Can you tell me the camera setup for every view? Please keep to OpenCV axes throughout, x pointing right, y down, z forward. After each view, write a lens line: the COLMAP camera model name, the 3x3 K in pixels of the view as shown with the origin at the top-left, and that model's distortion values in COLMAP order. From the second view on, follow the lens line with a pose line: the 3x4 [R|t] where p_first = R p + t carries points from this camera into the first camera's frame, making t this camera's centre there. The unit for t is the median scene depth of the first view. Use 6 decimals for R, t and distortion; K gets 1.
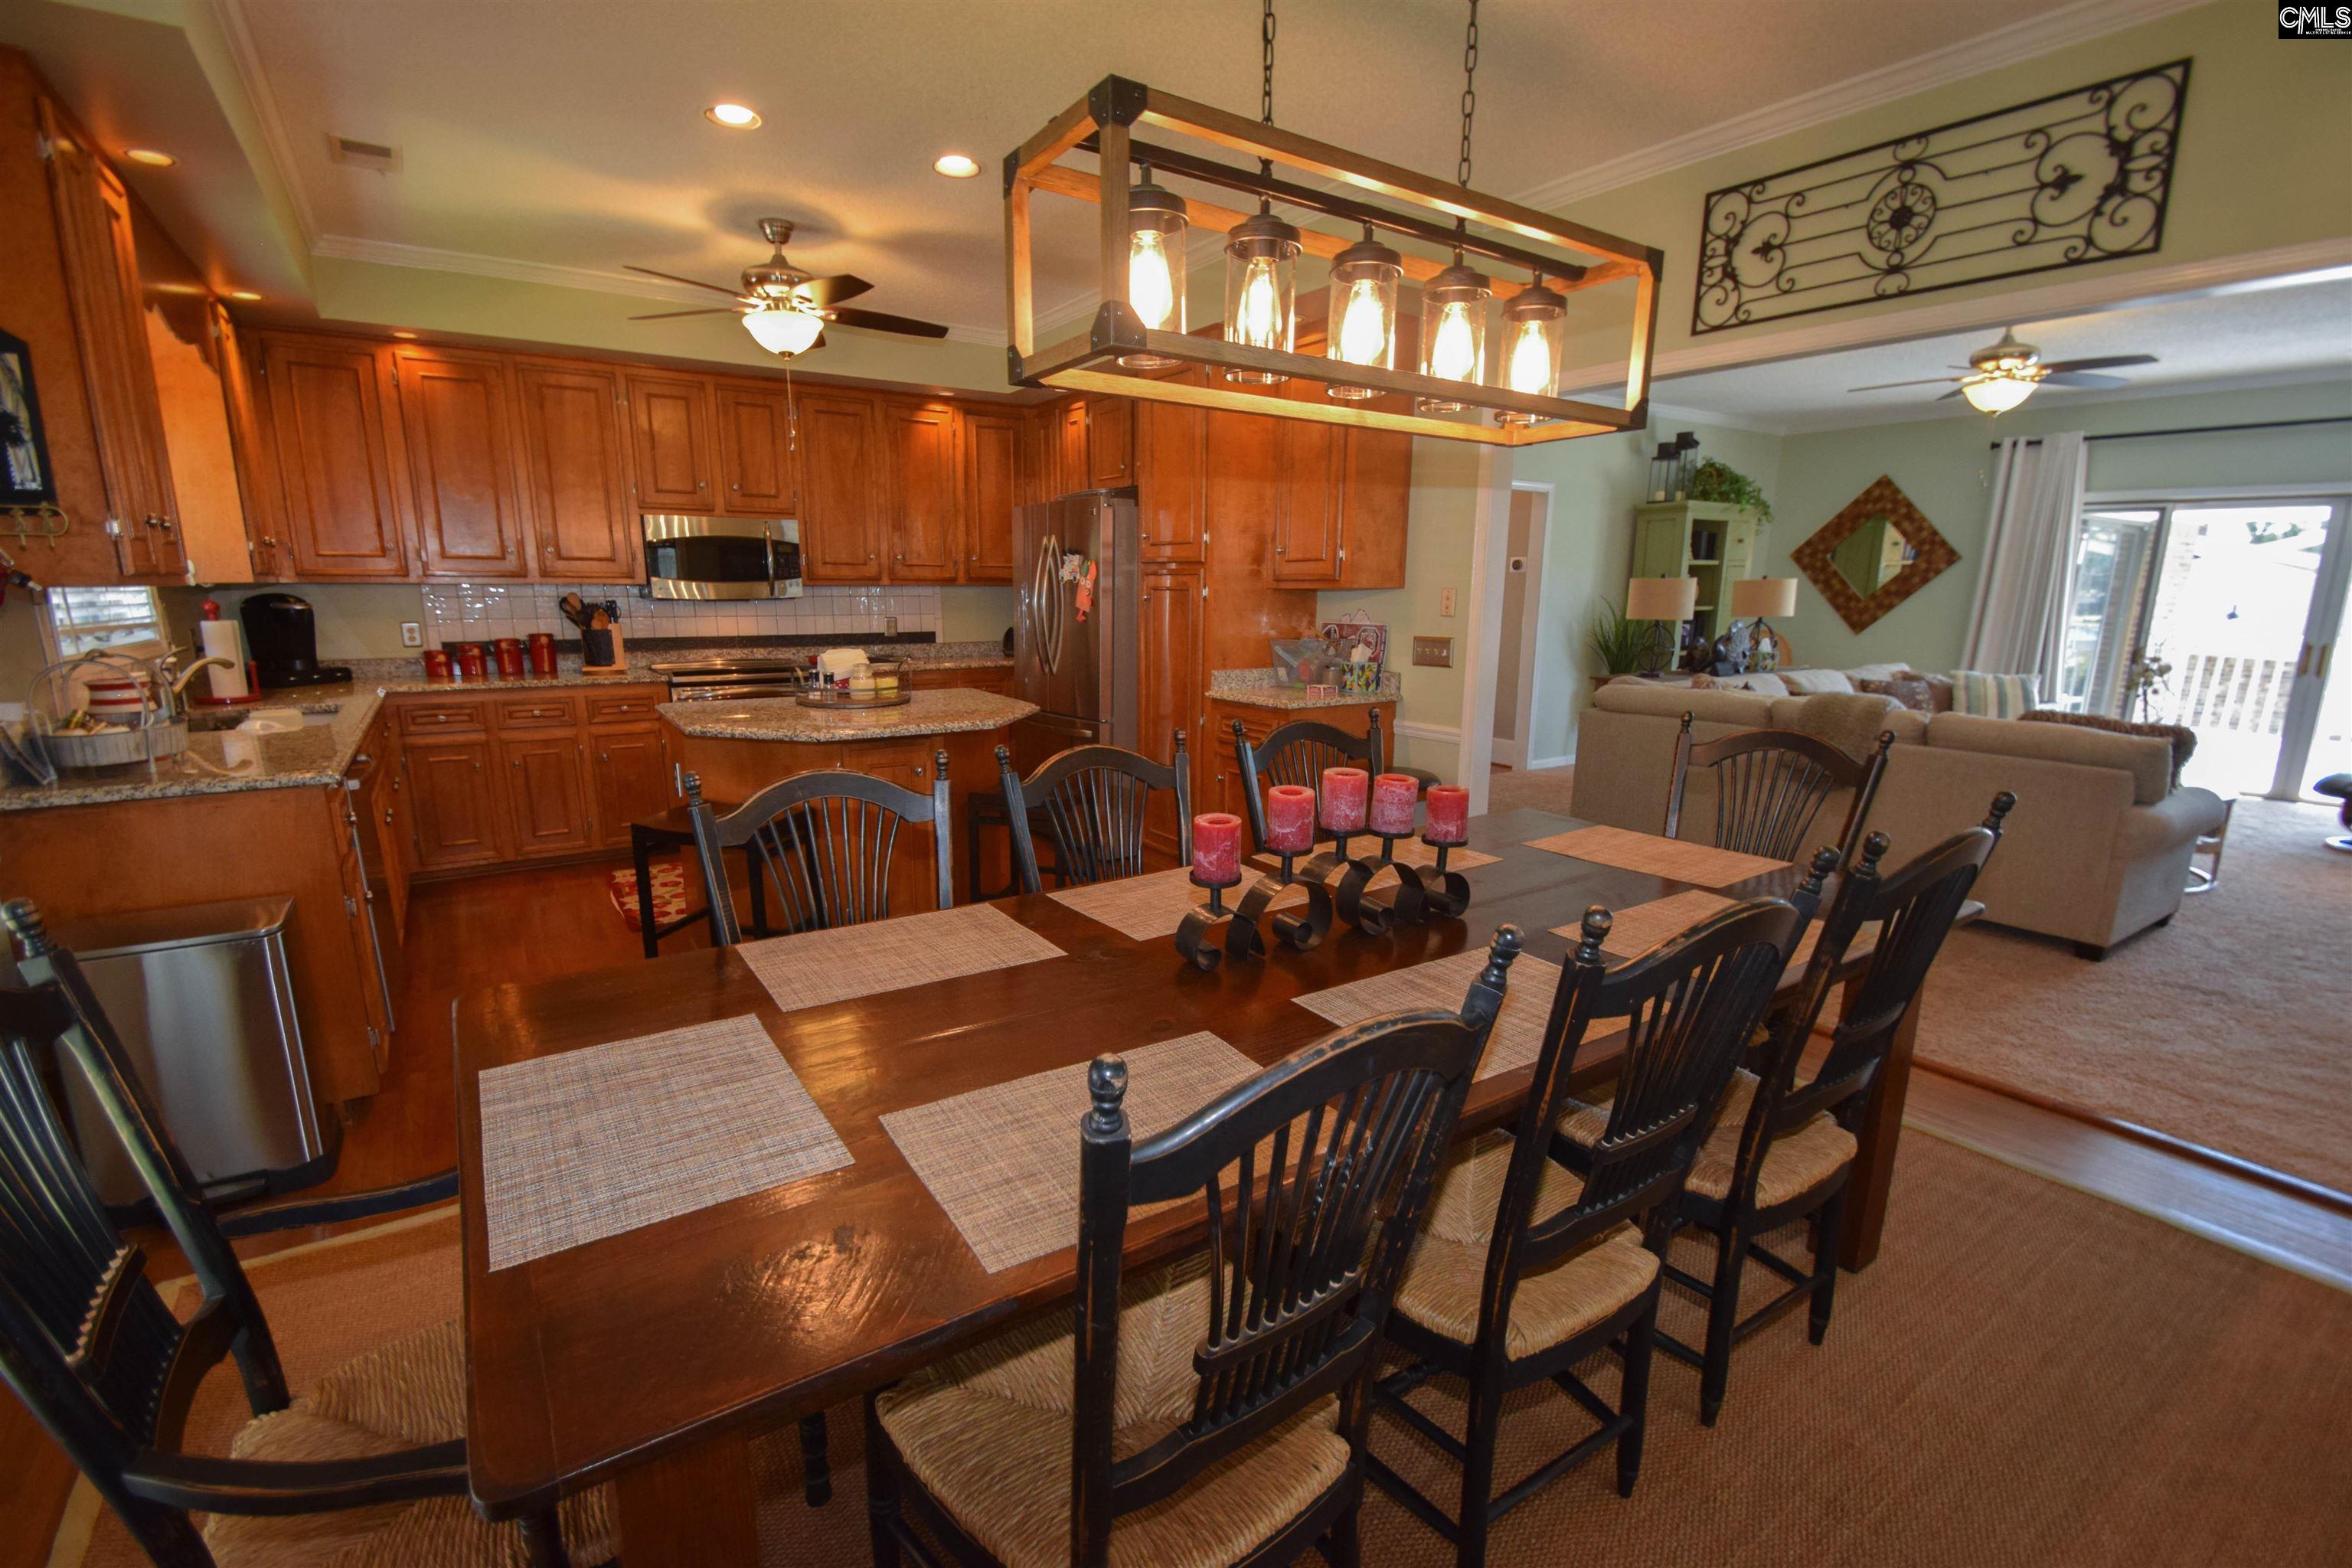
lens RADIAL K [[1044.6, 0, 1148.2], [0, 1044.6, 810.3], [0, 0, 1]] dist [0.000085, -0.007356]
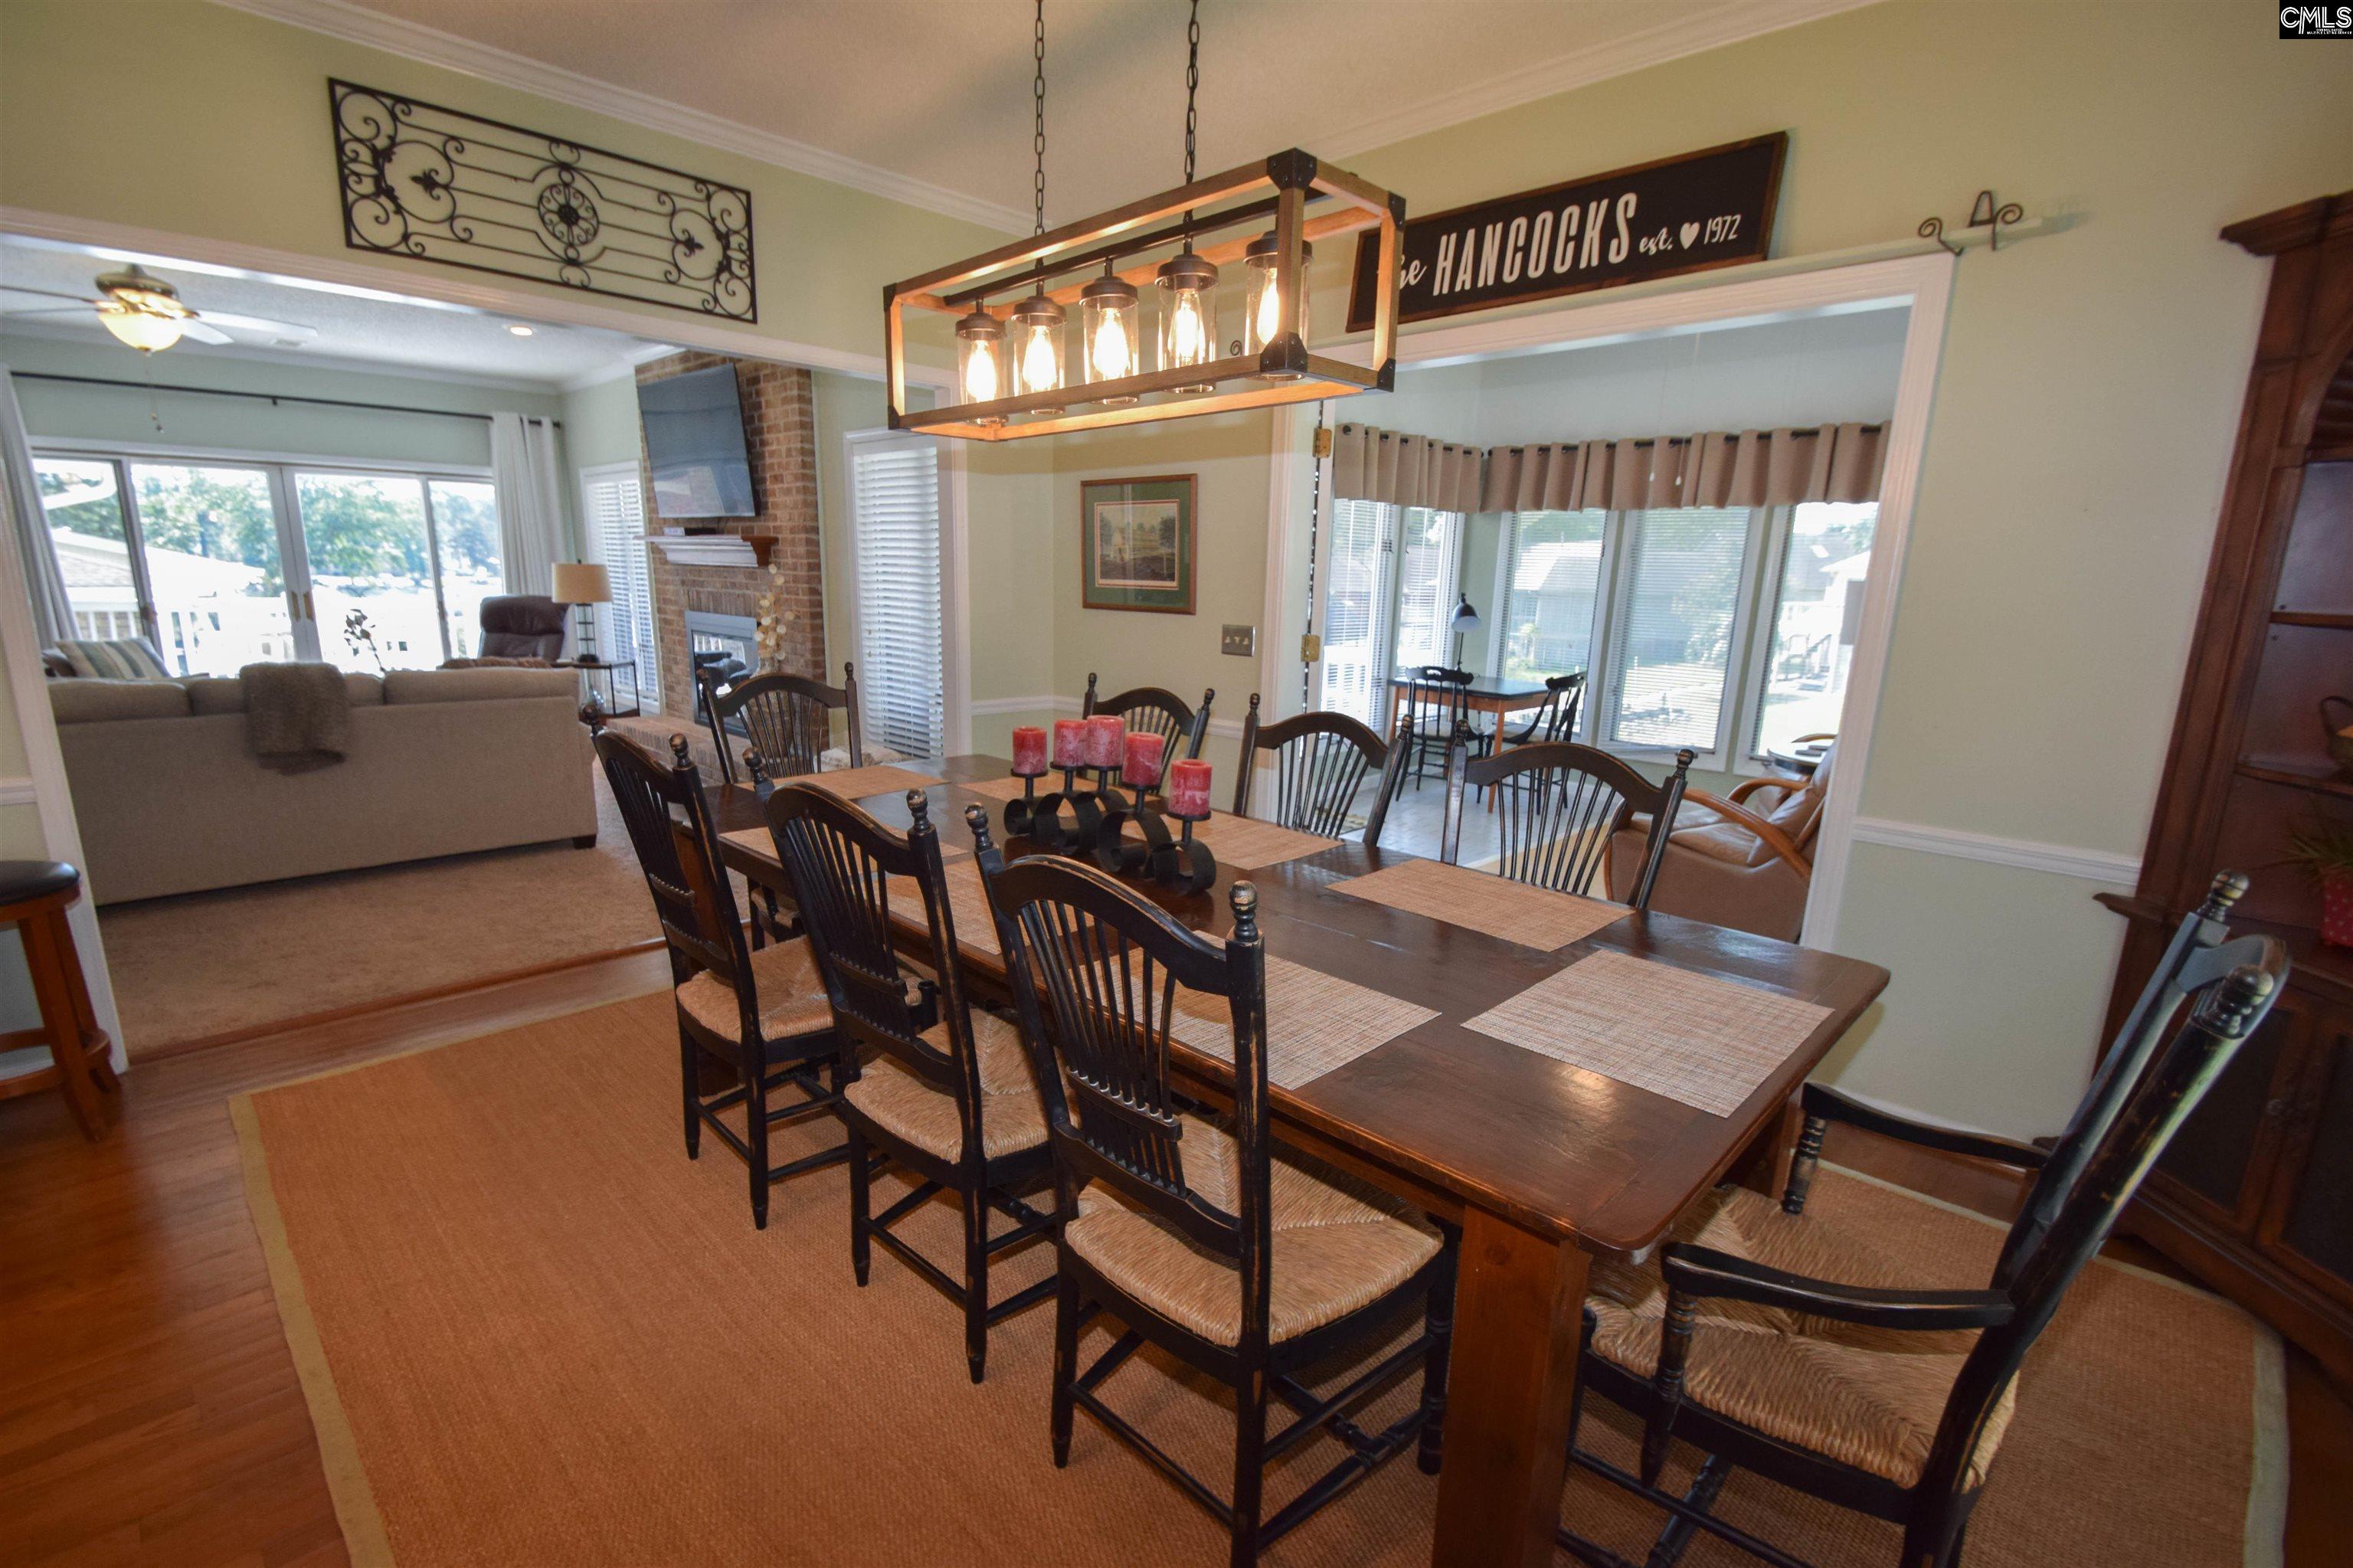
lens RADIAL K [[1045.0, 0, 1160.9], [0, 1045.0, 807.5], [0, 0, 1]] dist [0.000085, -0.007356]
pose [[-0.179141, -0.224517, 0.957863, -0.379385], [0.181883, 0.949272, 0.256519, -0.090853], [-0.966865, 0.220172, -0.129217, 0.431399]]
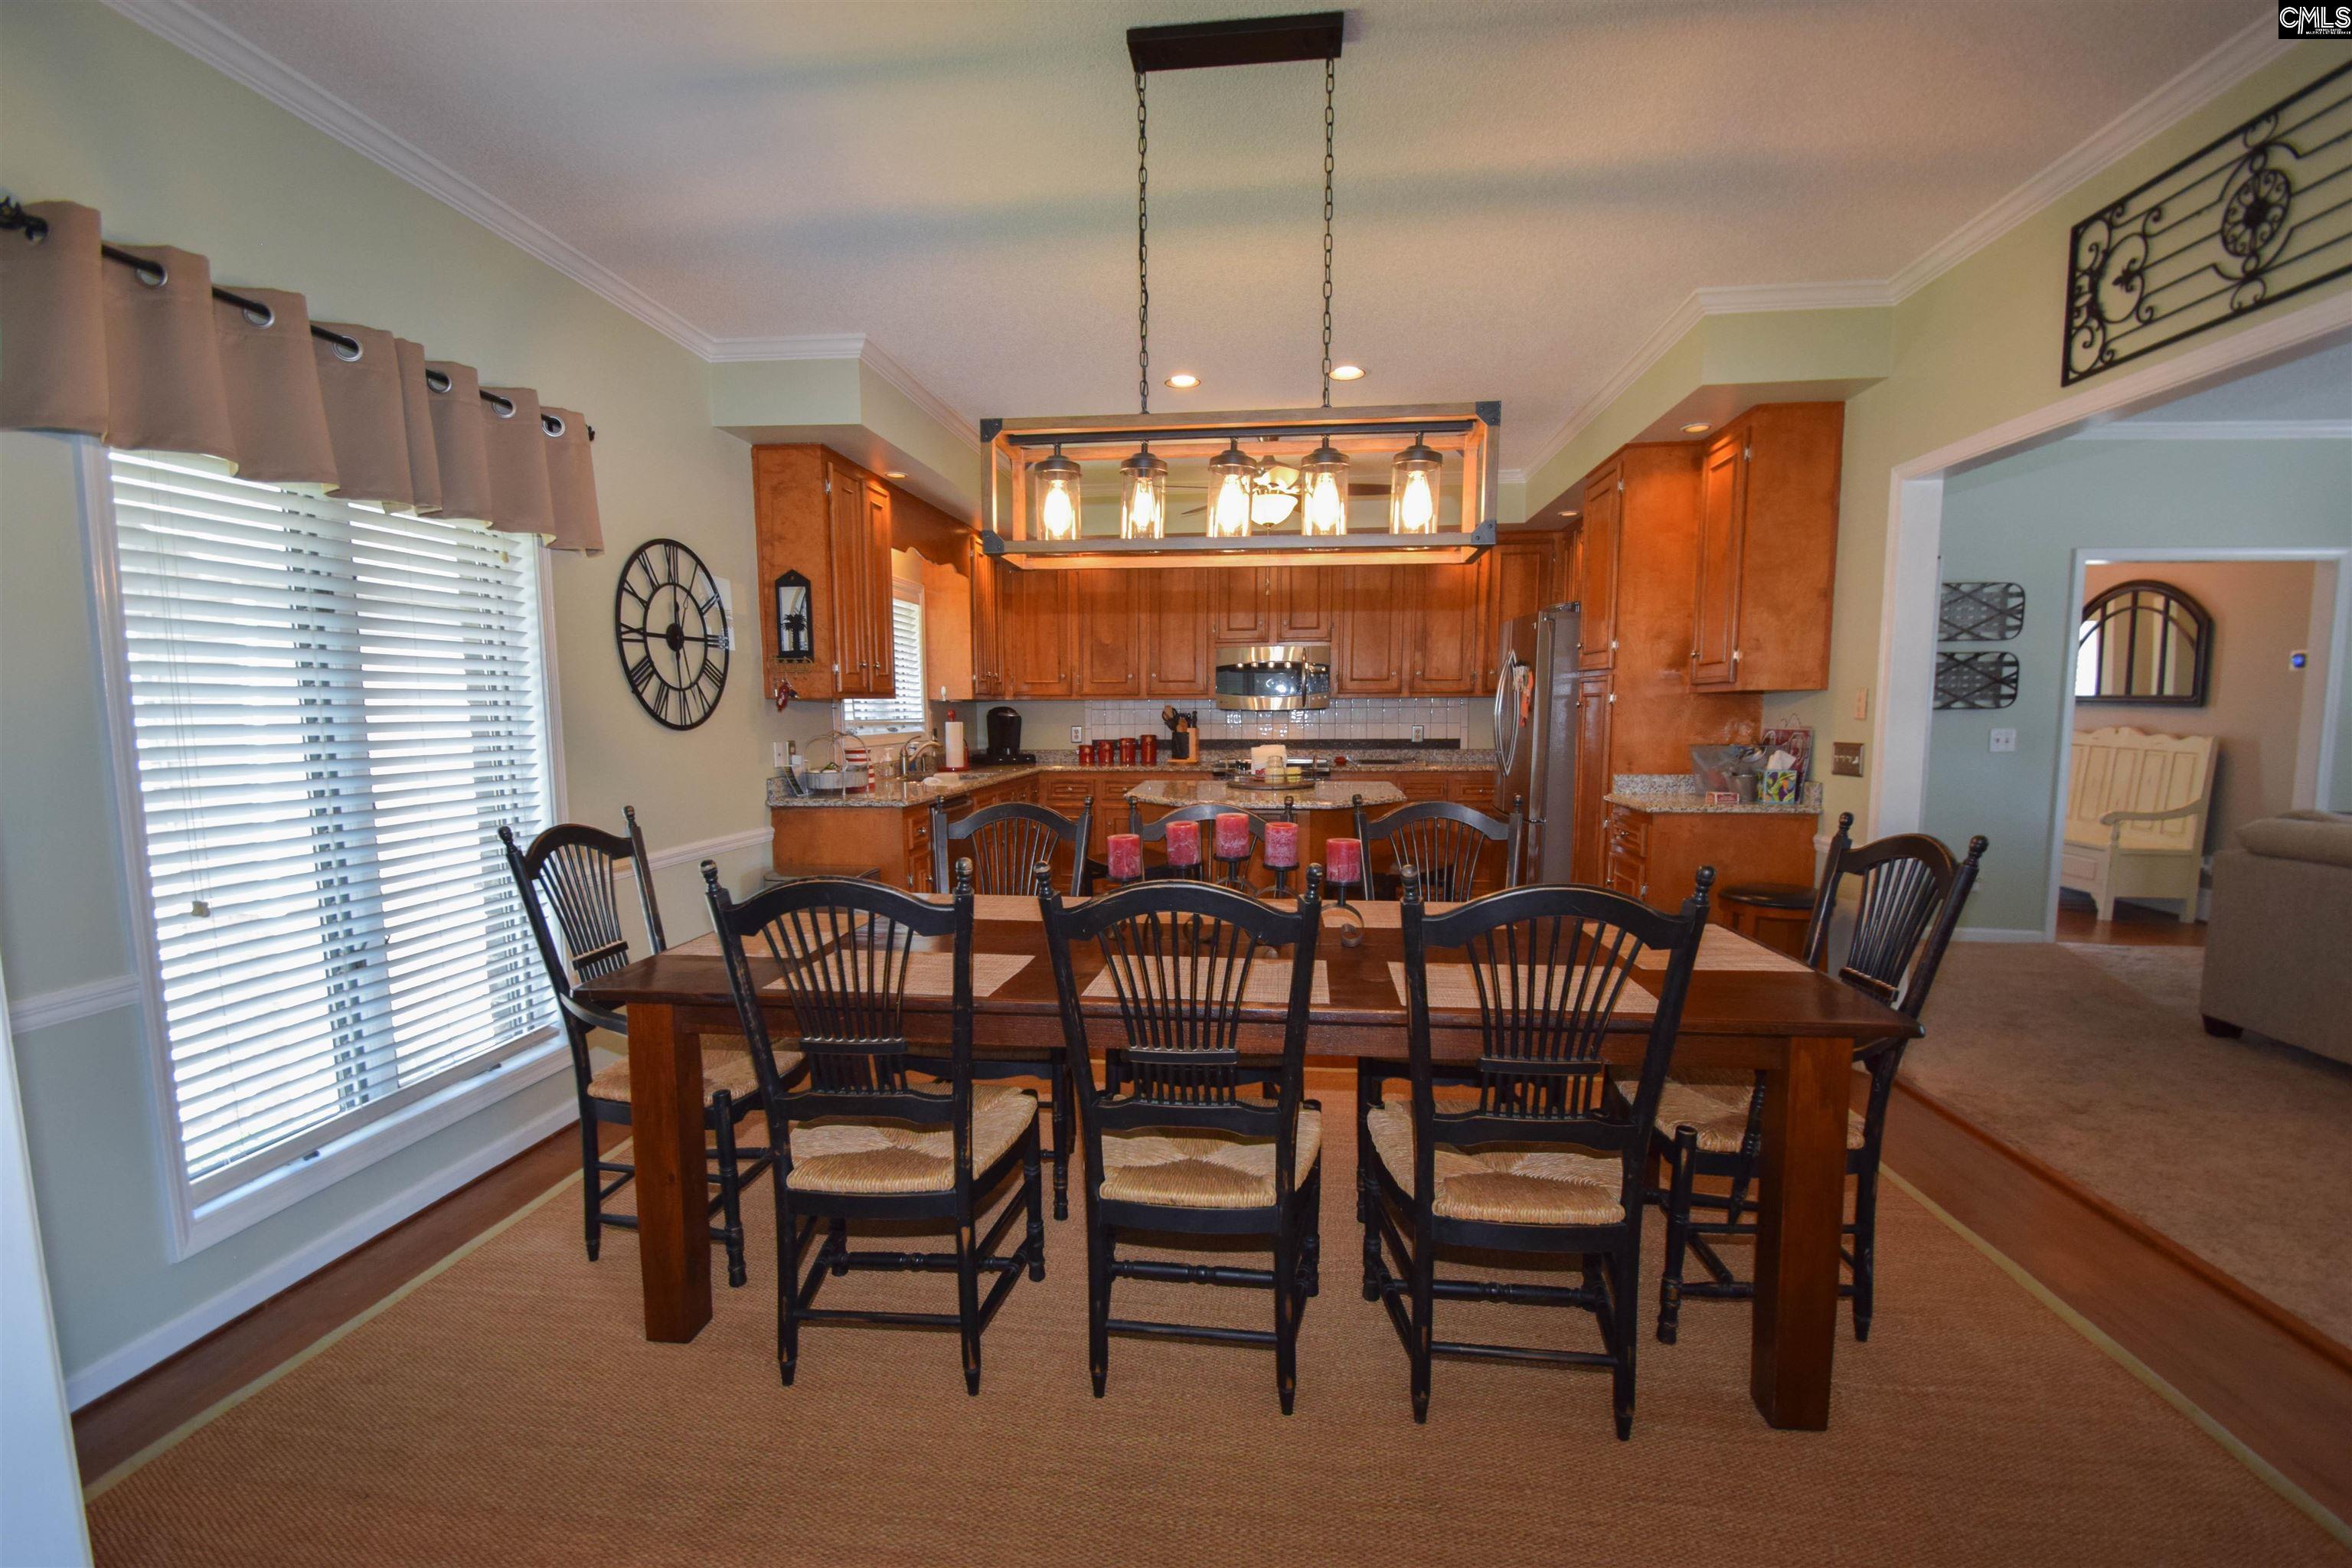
lens RADIAL K [[1044.6, 0, 1171.6], [0, 1044.6, 808.8], [0, 0, 1]] dist [0.000085, -0.007356]
pose [[0.764747, 0.053257, -0.642126, 0.397807], [-0.126005, 0.989697, -0.067982, 0.022991], [0.631890, 0.132901, 0.763579, -0.038568]]
